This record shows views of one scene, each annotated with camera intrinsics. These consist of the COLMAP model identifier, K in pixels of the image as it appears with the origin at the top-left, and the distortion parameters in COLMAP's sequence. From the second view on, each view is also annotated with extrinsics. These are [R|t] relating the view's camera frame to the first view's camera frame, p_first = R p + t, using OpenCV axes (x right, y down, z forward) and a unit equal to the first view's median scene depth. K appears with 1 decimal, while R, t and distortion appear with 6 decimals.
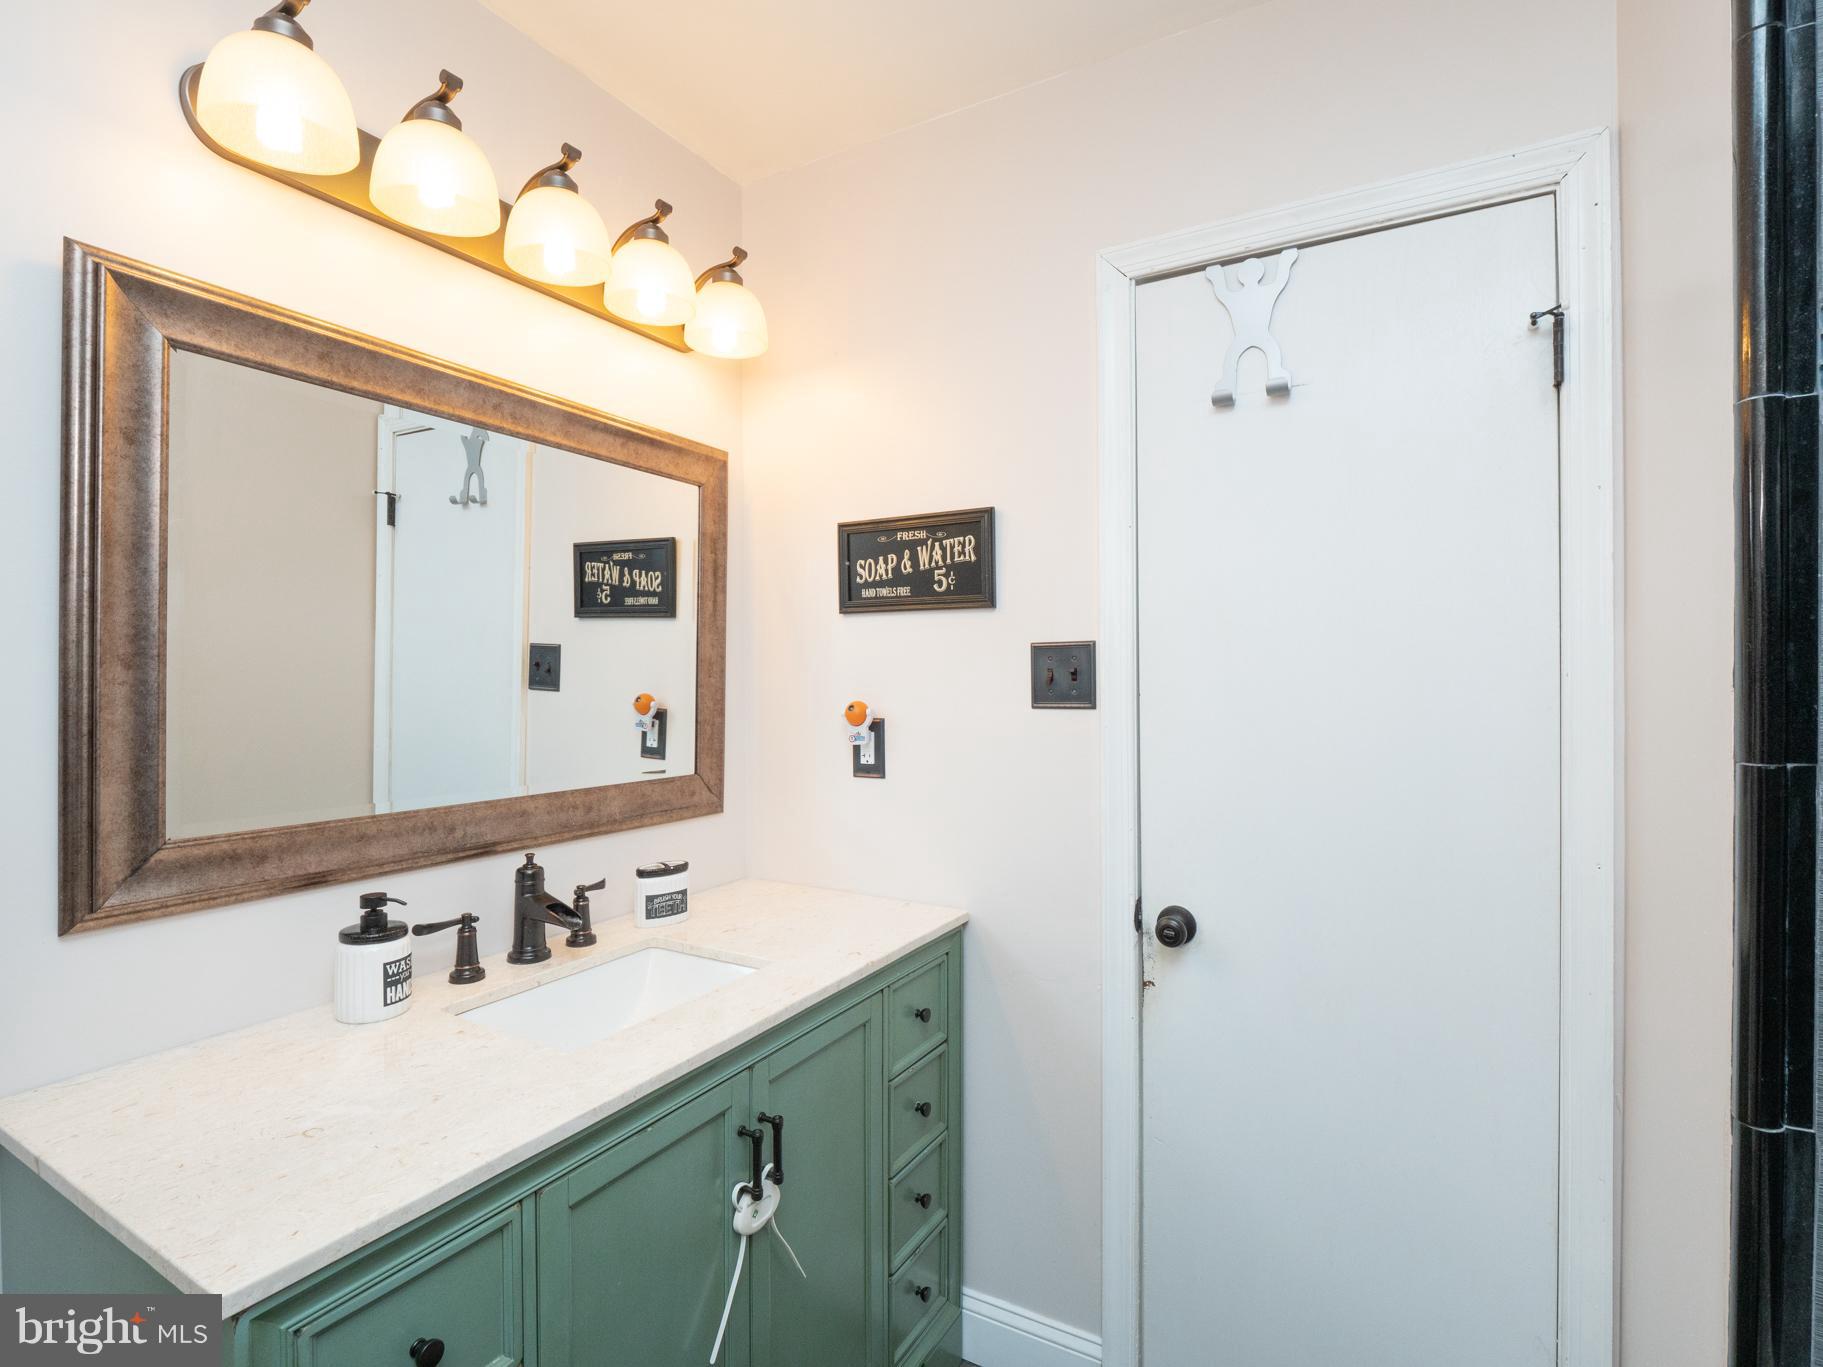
lens RADIAL K [[893.3, 0, 909.4], [0, 893.3, 662.9], [0, 0, 1]] dist [0.001893, -0.013235]
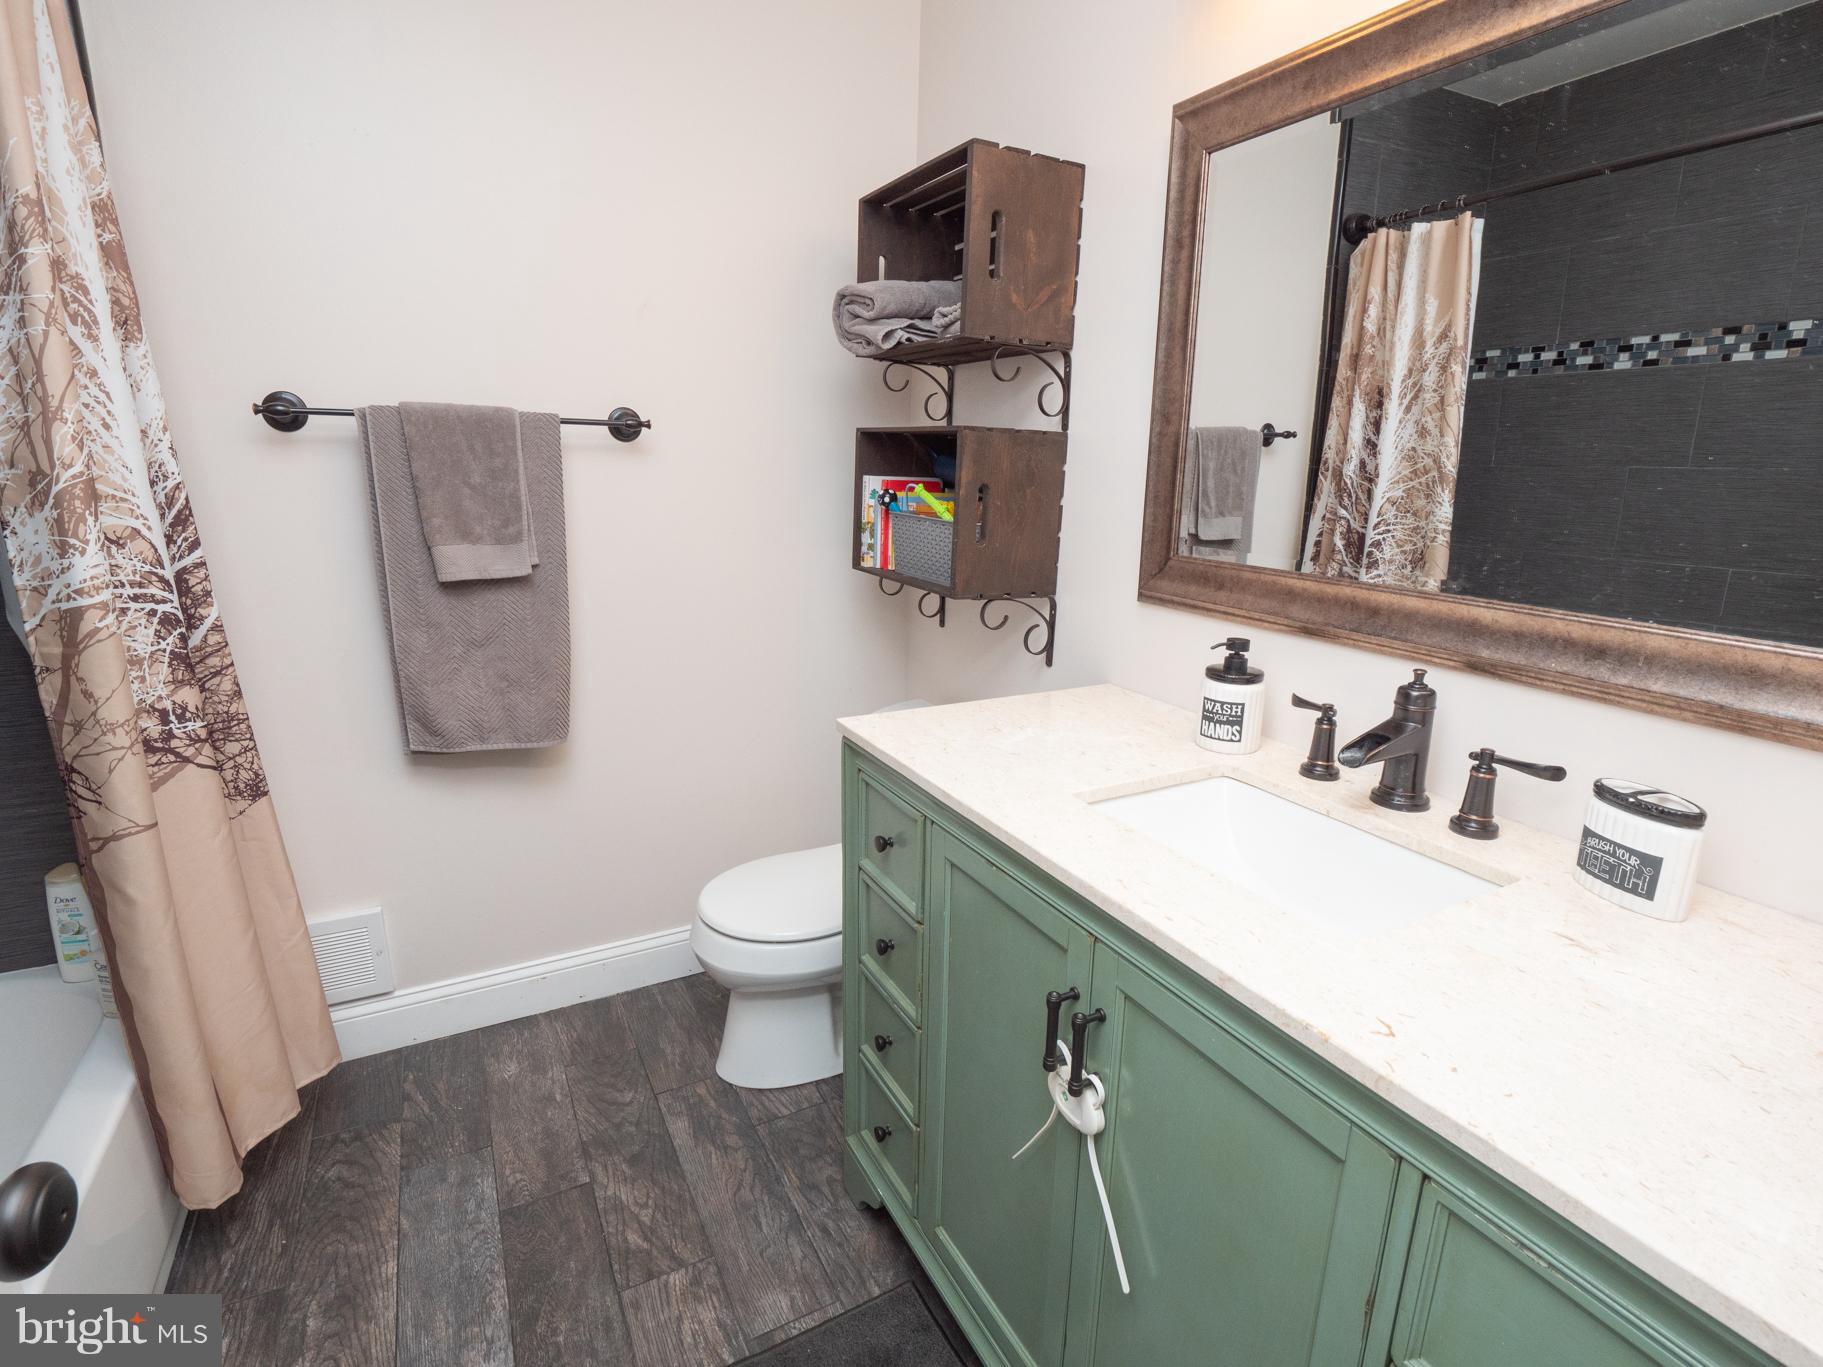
lens RADIAL K [[893.3, 0, 909.4], [0, 893.3, 662.9], [0, 0, 1]] dist [0.001893, -0.013235]
pose [[-0.527728, 0.171429, -0.831935, 0.459193], [-0.017047, 0.977088, 0.212153, 0.067822], [0.849243, 0.126141, -0.512714, 1.155593]]
